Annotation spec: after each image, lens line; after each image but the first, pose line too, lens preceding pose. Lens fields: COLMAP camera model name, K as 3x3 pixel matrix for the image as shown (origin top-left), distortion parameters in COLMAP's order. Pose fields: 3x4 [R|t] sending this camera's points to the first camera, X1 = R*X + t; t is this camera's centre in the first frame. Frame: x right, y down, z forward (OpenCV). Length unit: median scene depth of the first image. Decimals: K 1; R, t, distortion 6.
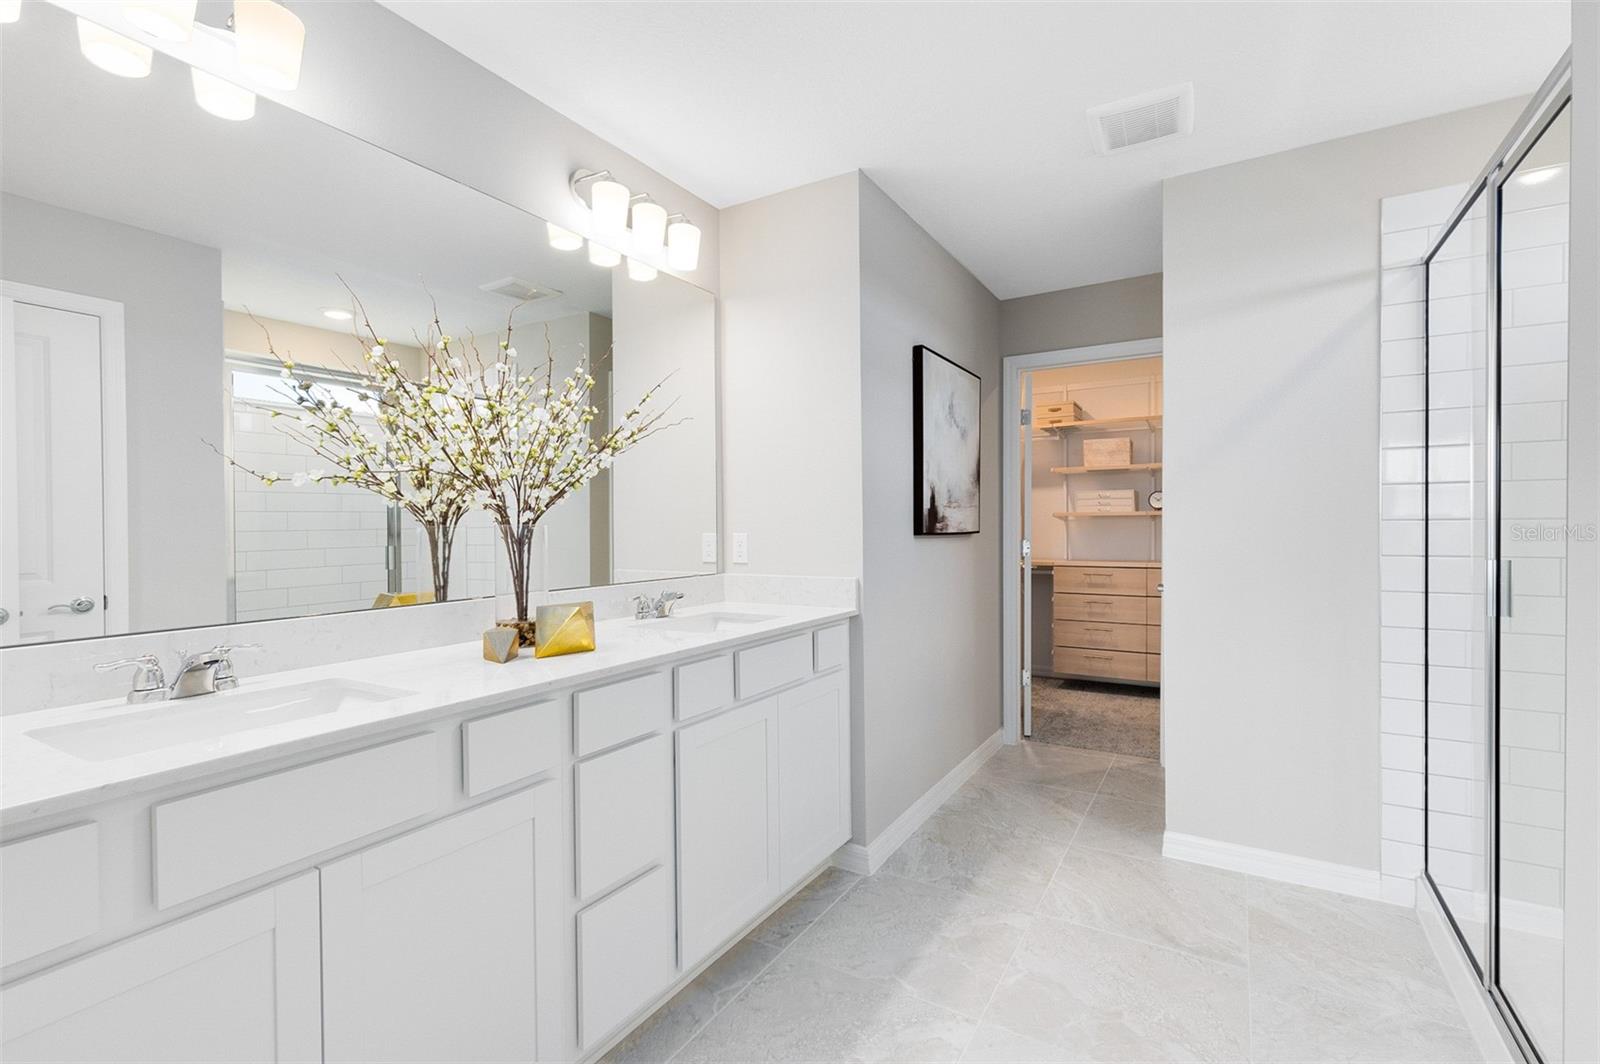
lens RADIAL K [[726.7, 0, 805.1], [0, 726.7, 531.9], [0, 0, 1]] dist [0.003444, -0.000067]
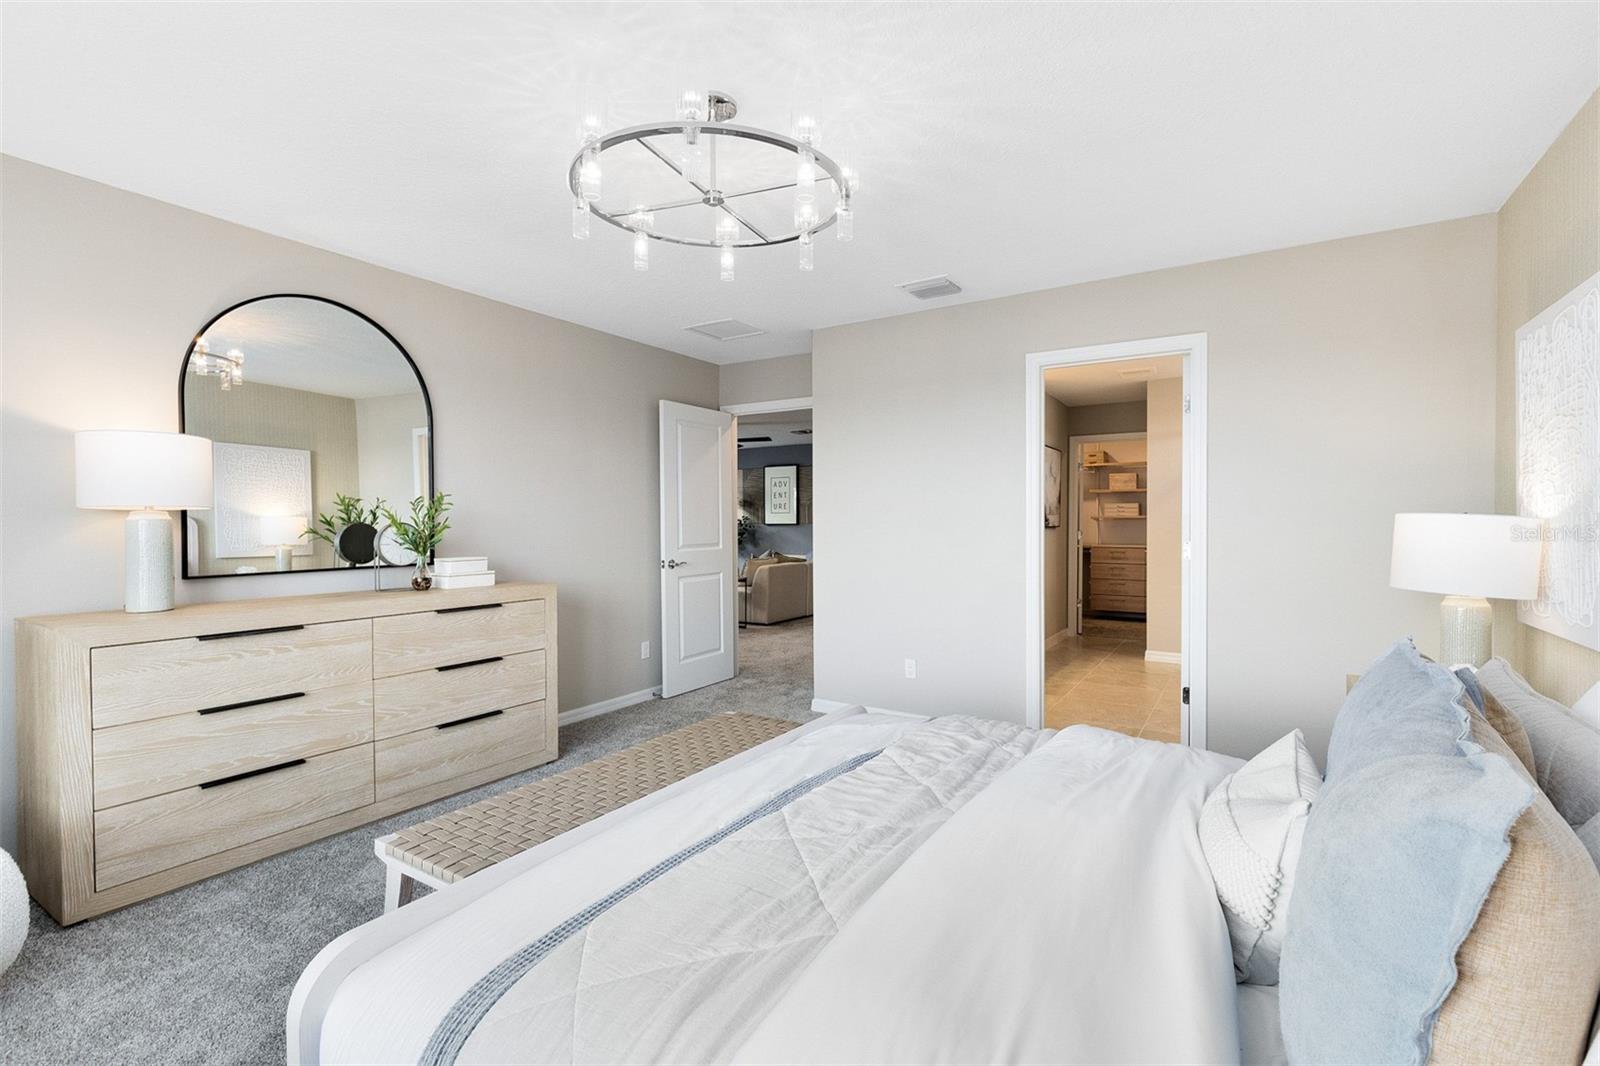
lens RADIAL K [[726.7, 0, 805.1], [0, 726.7, 532.9], [0, 0, 1]] dist [0.003444, -0.000067]
pose [[0.999866, 0.007984, -0.014279, -0.315990], [-0.007852, 0.999926, 0.009302, 0.002492], [0.014352, -0.009189, 0.999855, -0.742993]]
